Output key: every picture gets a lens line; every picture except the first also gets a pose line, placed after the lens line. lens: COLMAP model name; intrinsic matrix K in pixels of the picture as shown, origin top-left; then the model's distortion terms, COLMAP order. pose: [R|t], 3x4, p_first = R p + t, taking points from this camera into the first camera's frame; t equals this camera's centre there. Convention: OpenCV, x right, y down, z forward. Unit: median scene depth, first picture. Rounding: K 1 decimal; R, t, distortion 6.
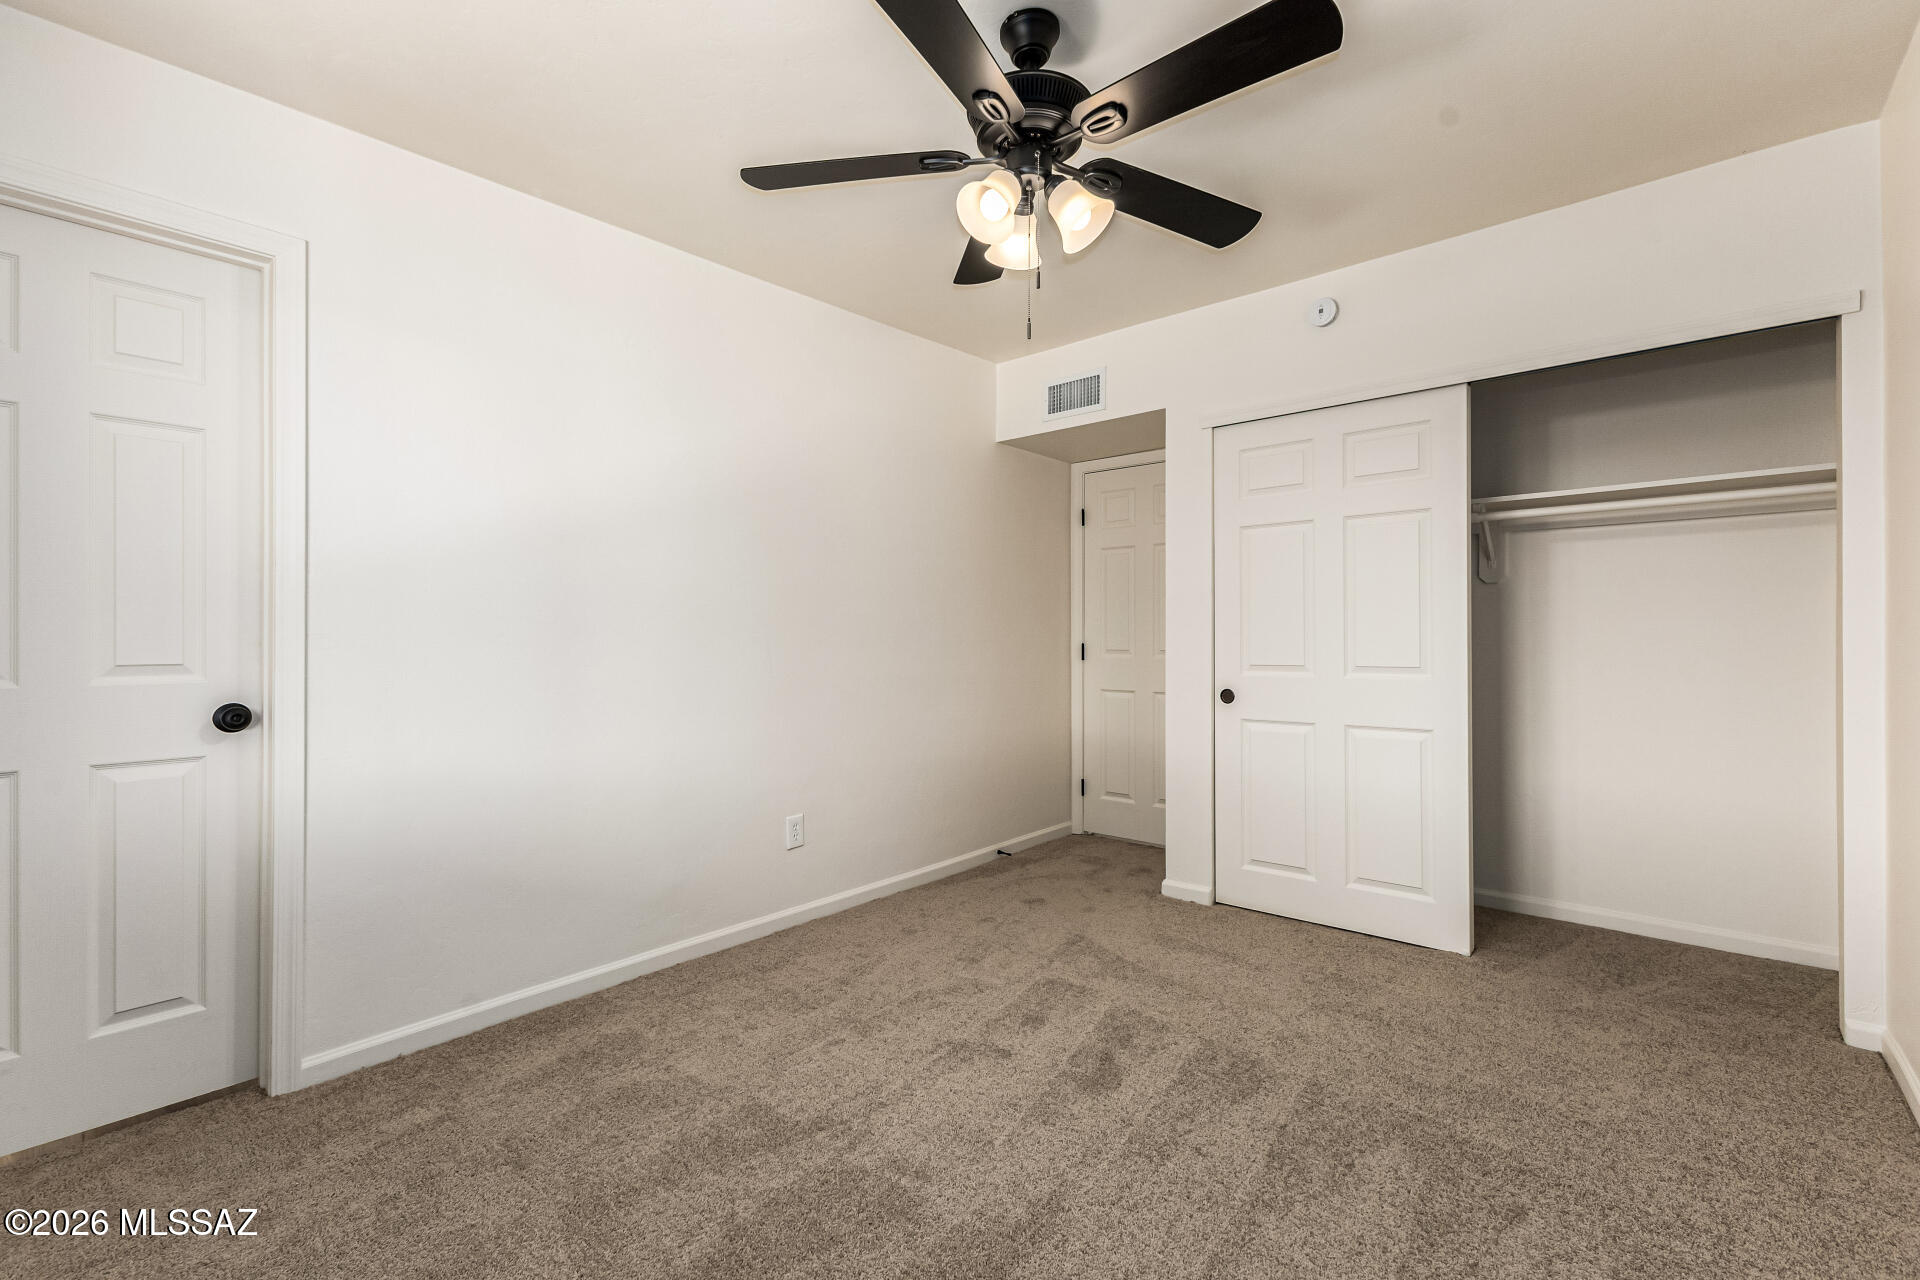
lens RADIAL K [[824.7, 0, 966.3], [0, 824.7, 635.7], [0, 0, 1]] dist [-0.000603, -0.000061]
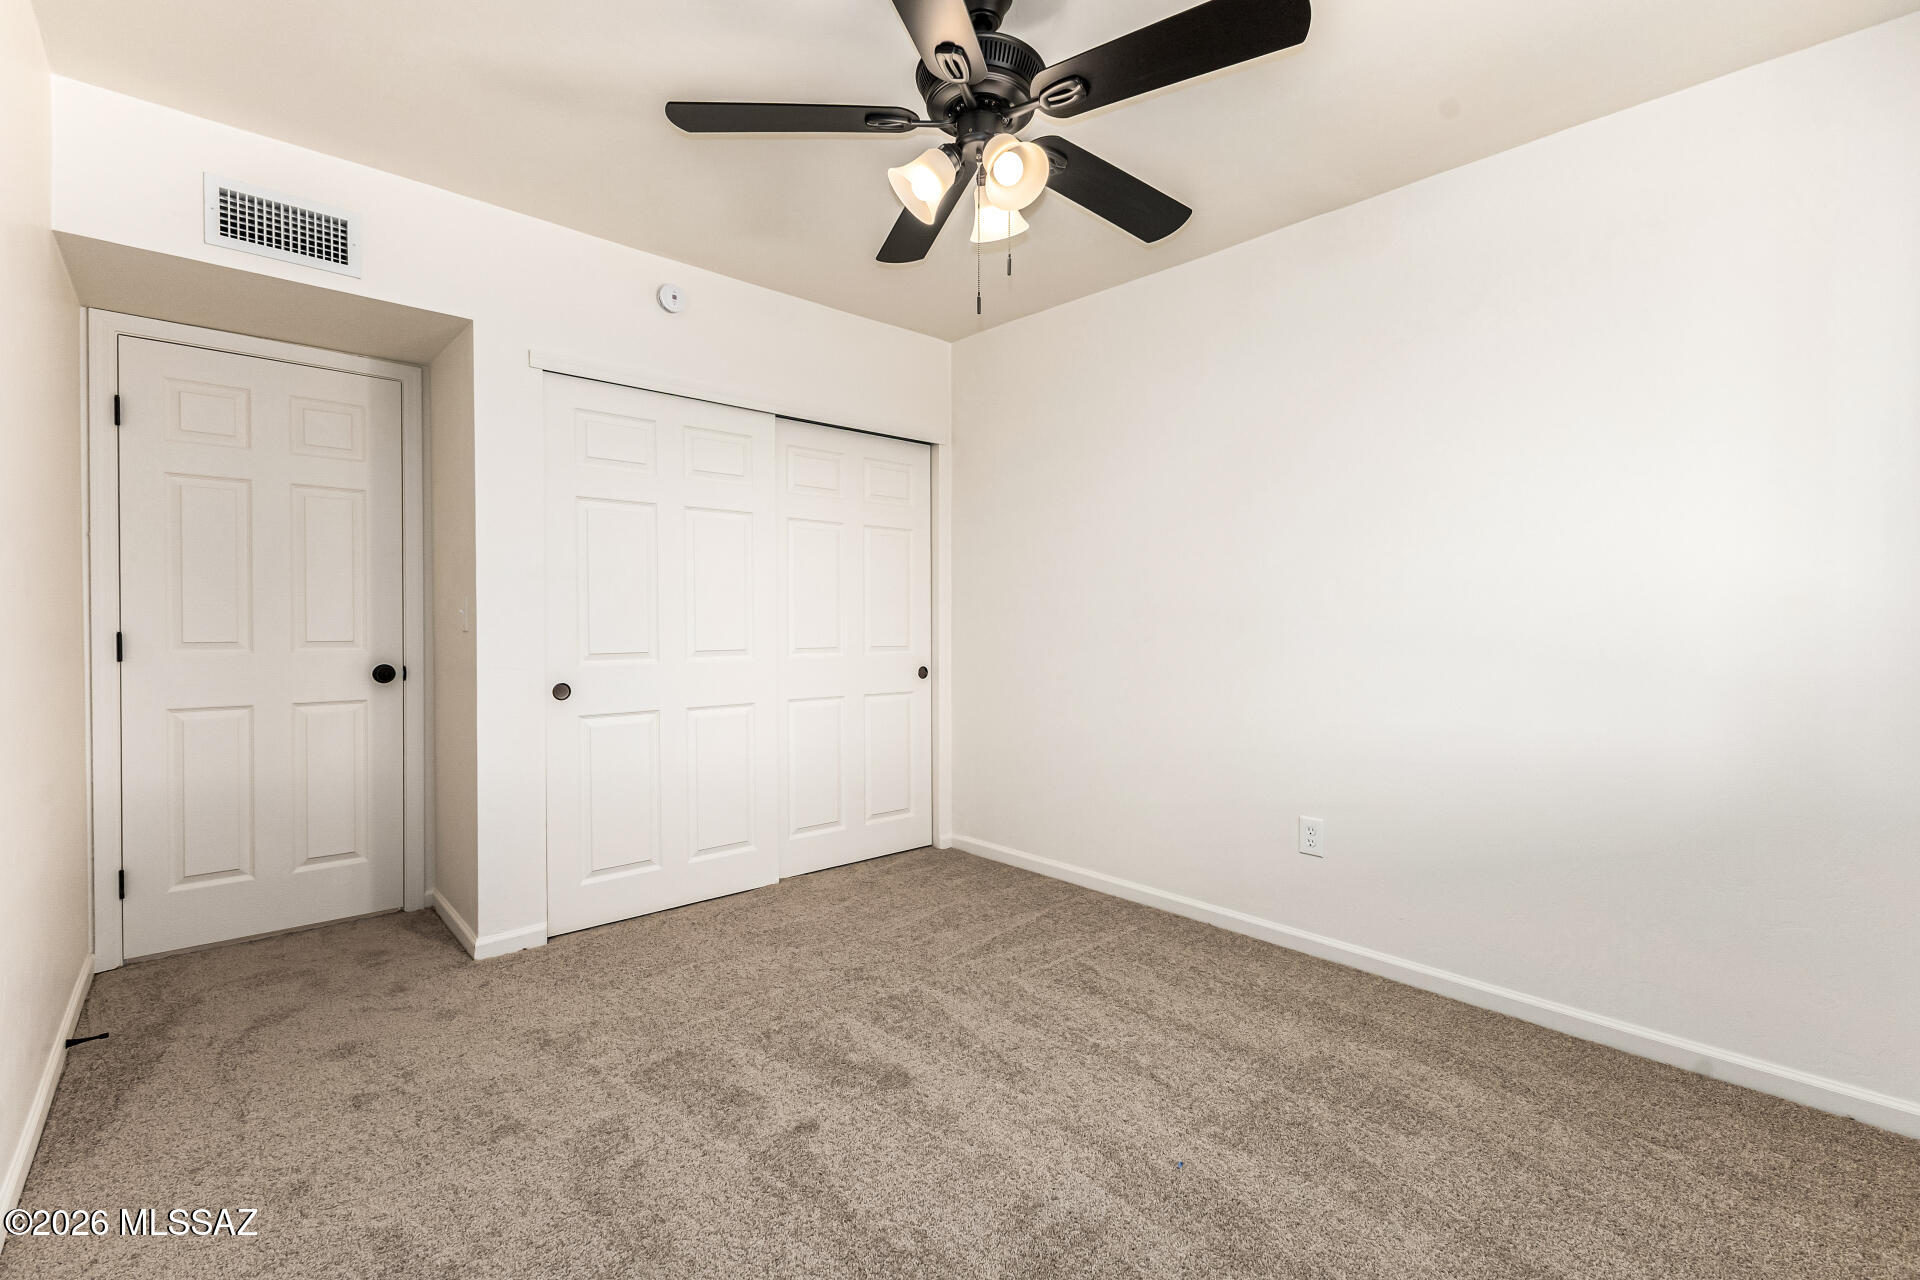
lens RADIAL K [[824.7, 0, 966.3], [0, 824.7, 635.7], [0, 0, 1]] dist [-0.000603, -0.000061]
pose [[0.131505, -0.009041, 0.991274, -0.486143], [-0.001980, 0.999954, 0.009383, 0.006959], [-0.991314, -0.003196, 0.131481, 0.484484]]
